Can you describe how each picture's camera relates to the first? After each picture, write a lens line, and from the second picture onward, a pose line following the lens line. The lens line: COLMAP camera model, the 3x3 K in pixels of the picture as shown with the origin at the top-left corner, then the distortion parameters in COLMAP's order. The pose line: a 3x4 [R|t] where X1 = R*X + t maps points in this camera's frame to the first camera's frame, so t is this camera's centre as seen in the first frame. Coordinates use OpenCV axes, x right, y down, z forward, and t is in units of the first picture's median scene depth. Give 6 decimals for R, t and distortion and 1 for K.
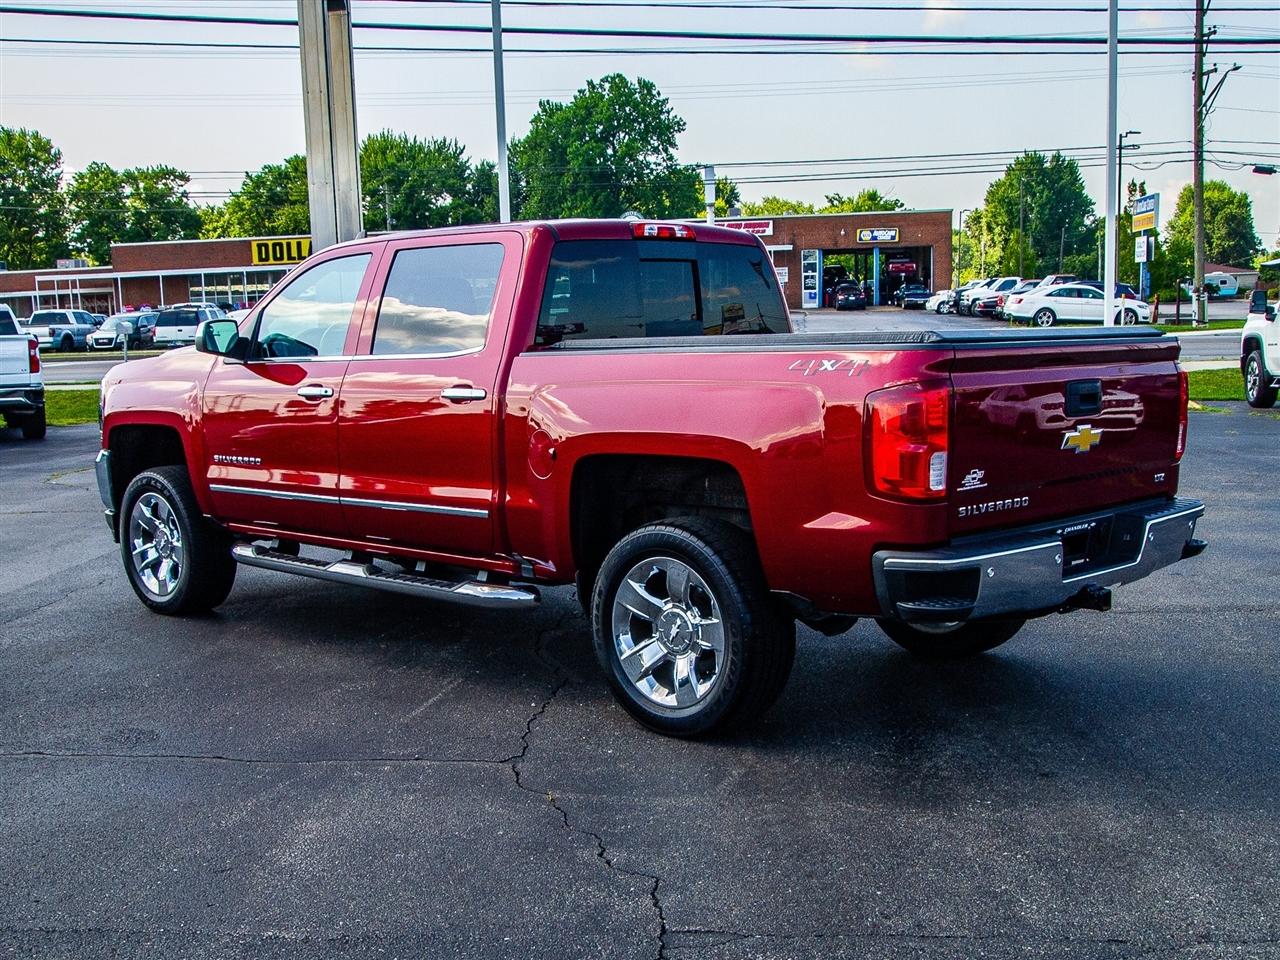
lens RADIAL K [[1418.7, 0, 640.0], [0, 1418.7, 480.0], [0, 0, 1]] dist [-0.027338, -0.145352]
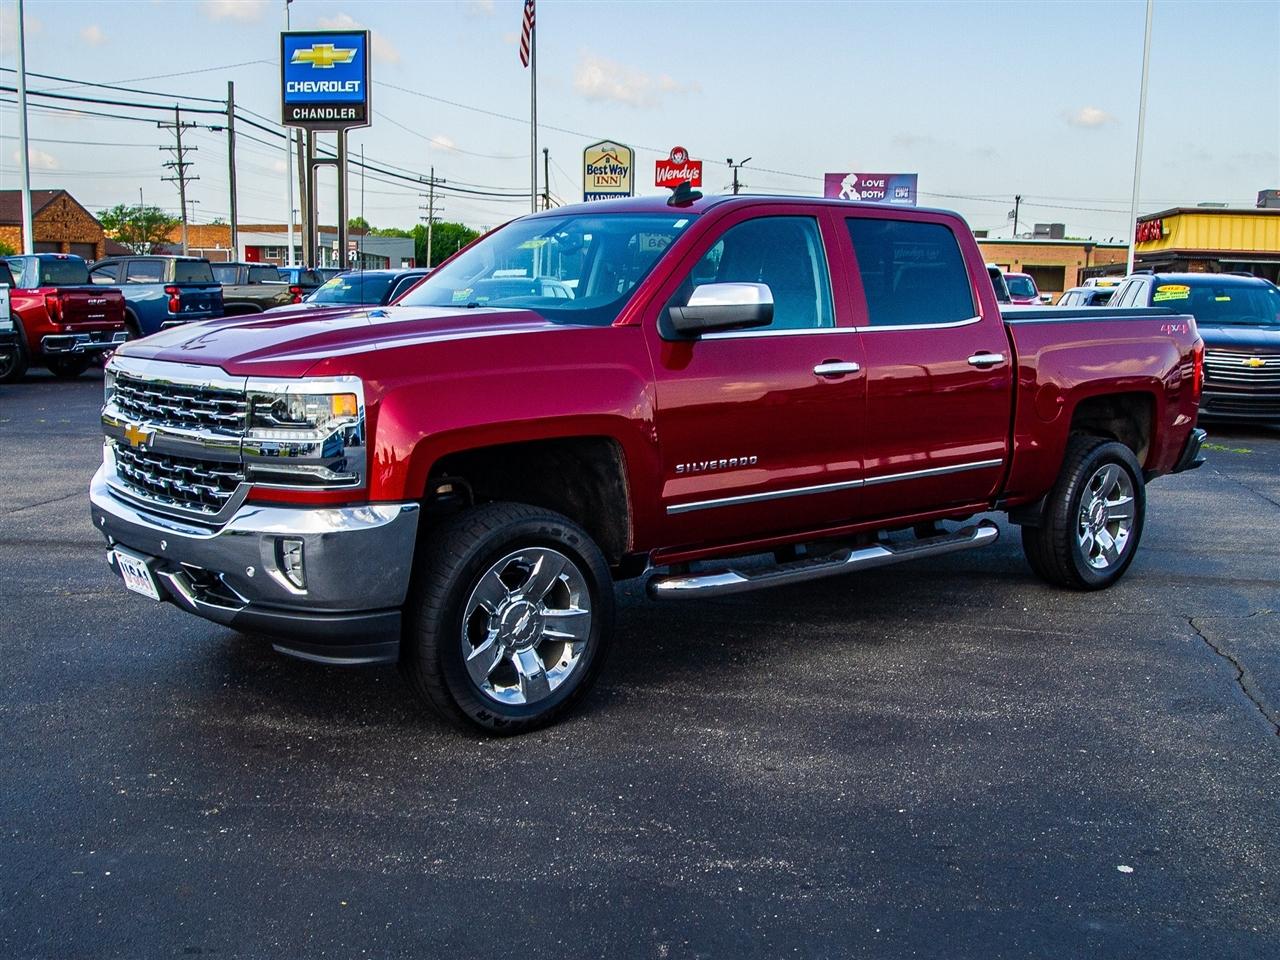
lens RADIAL K [[1418.7, 0, 640.0], [0, 1418.7, 480.0], [0, 0, 1]] dist [-0.027338, -0.145352]
pose [[0.091834, -0.105257, 0.990196, -1.150689], [0.100275, 0.990320, 0.095970, -0.091824], [-0.990713, 0.090479, 0.101500, 1.045899]]
